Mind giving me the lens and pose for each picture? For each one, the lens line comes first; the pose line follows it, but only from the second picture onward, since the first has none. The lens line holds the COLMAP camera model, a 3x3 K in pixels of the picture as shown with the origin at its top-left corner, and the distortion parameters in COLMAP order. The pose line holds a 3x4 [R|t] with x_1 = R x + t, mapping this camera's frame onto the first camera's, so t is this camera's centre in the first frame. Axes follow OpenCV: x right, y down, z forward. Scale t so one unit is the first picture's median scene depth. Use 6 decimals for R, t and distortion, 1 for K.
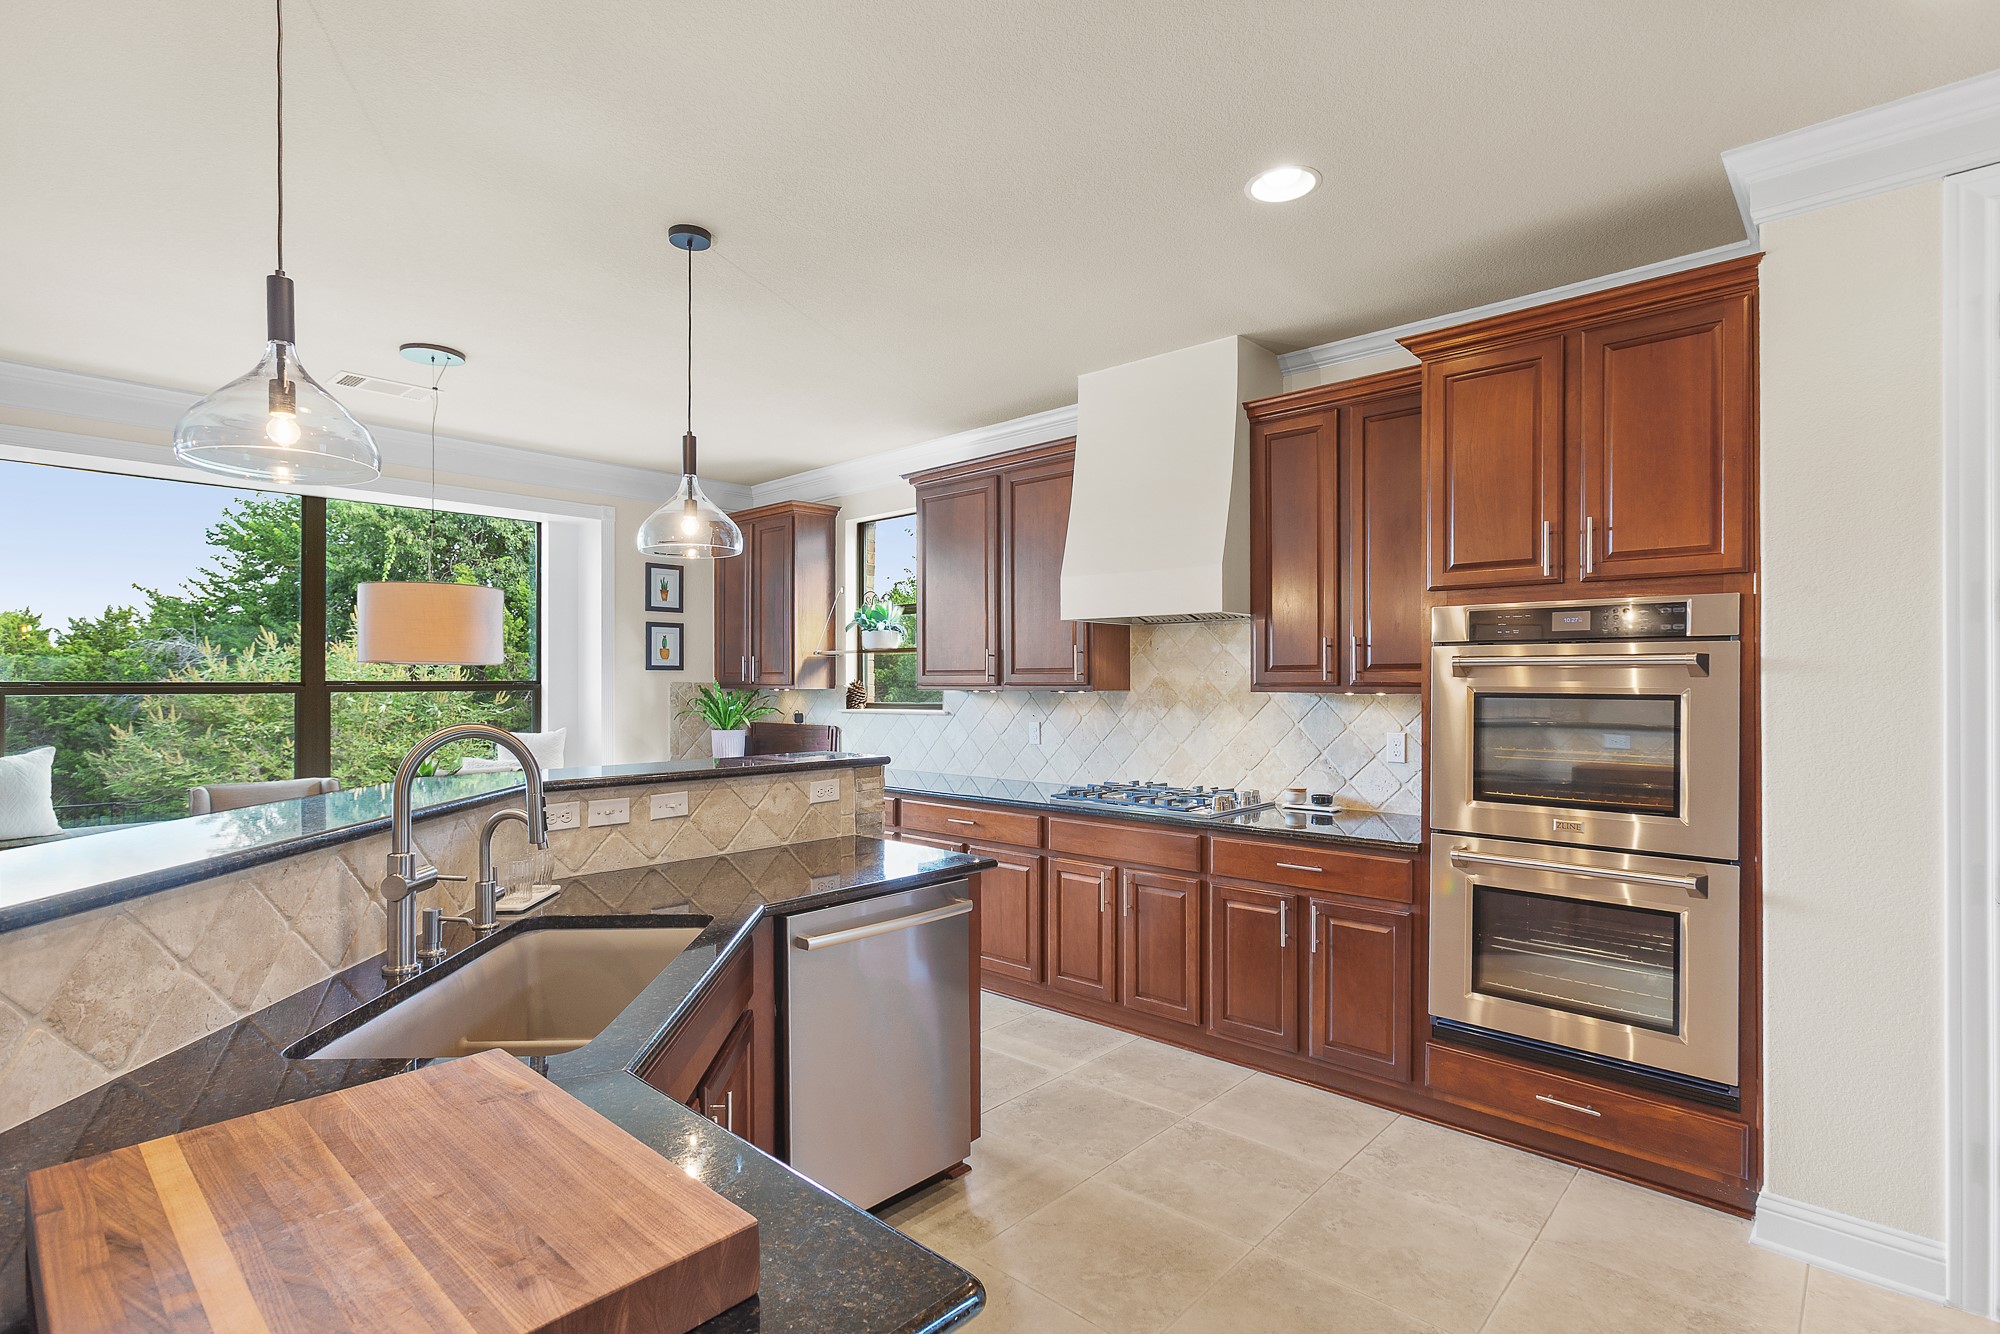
lens RADIAL K [[944.0, 0, 996.0], [0, 944.0, 686.3], [0, 0, 1]] dist [-0.021090, 0.001594]
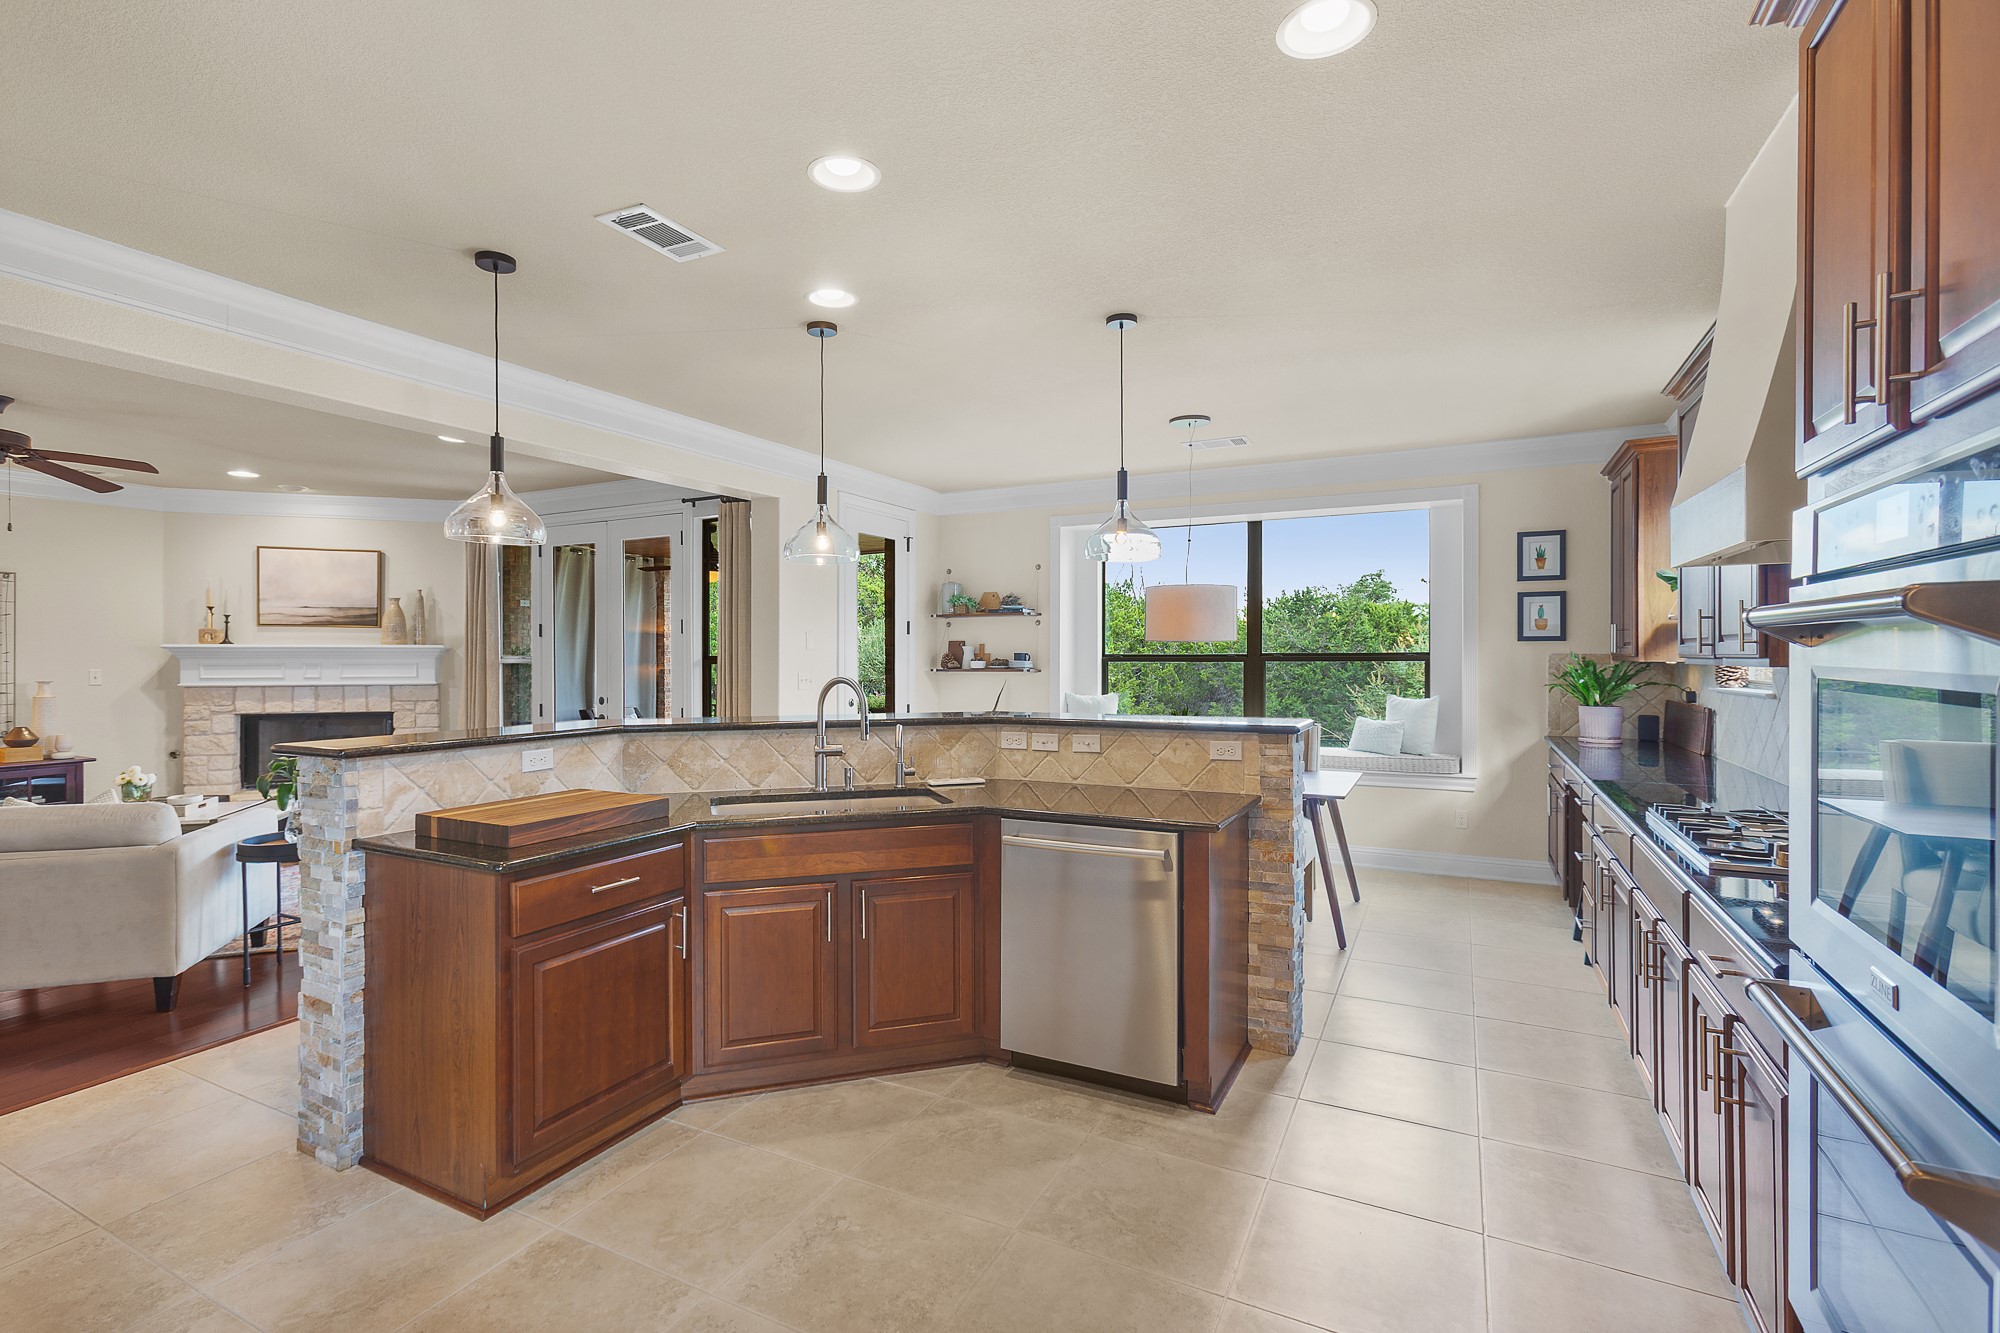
lens RADIAL K [[944.0, 0, 1008.7], [0, 944.0, 655.3], [0, 0, 1]] dist [-0.021090, 0.001594]
pose [[0.288490, 0.000061, -0.957483, 0.668919], [-0.002164, 0.999997, -0.000589, -0.002178], [0.957481, 0.002241, 0.288489, 0.337812]]
